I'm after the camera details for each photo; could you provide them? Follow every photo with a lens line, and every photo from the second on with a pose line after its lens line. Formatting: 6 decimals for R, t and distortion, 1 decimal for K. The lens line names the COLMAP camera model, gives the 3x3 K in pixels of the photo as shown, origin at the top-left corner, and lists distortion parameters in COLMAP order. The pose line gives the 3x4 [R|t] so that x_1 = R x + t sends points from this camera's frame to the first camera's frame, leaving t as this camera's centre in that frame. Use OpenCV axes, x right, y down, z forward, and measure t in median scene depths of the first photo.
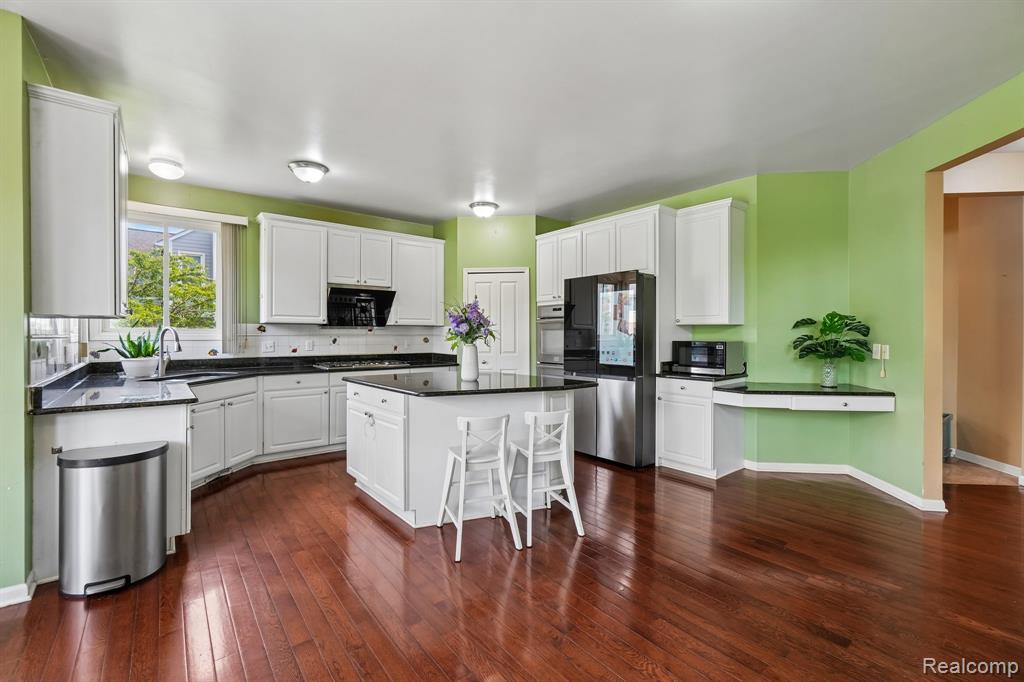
lens RADIAL K [[442.9, 0, 509.0], [0, 442.9, 335.5], [0, 0, 1]] dist [-0.003369, 0.001128]
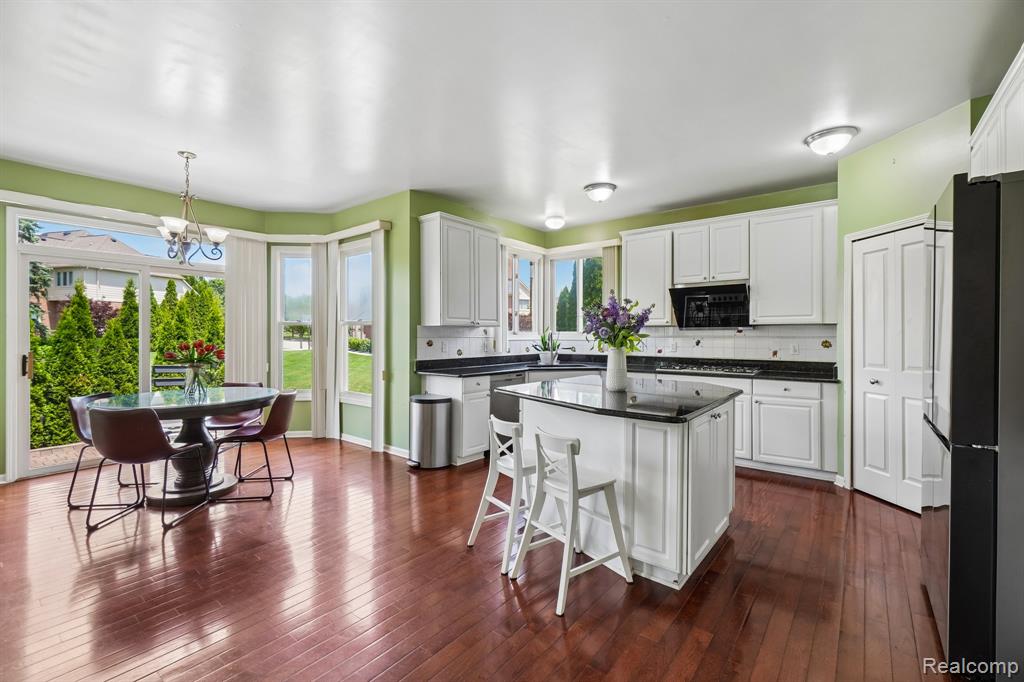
lens RADIAL K [[442.9, 0, 508.5], [0, 442.9, 336.0], [0, 0, 1]] dist [-0.003369, 0.001128]
pose [[0.192656, 0.003387, -0.981261, 0.473206], [0.001234, 0.999992, 0.003694, -0.006650], [0.981266, -0.001922, 0.192650, 0.423136]]
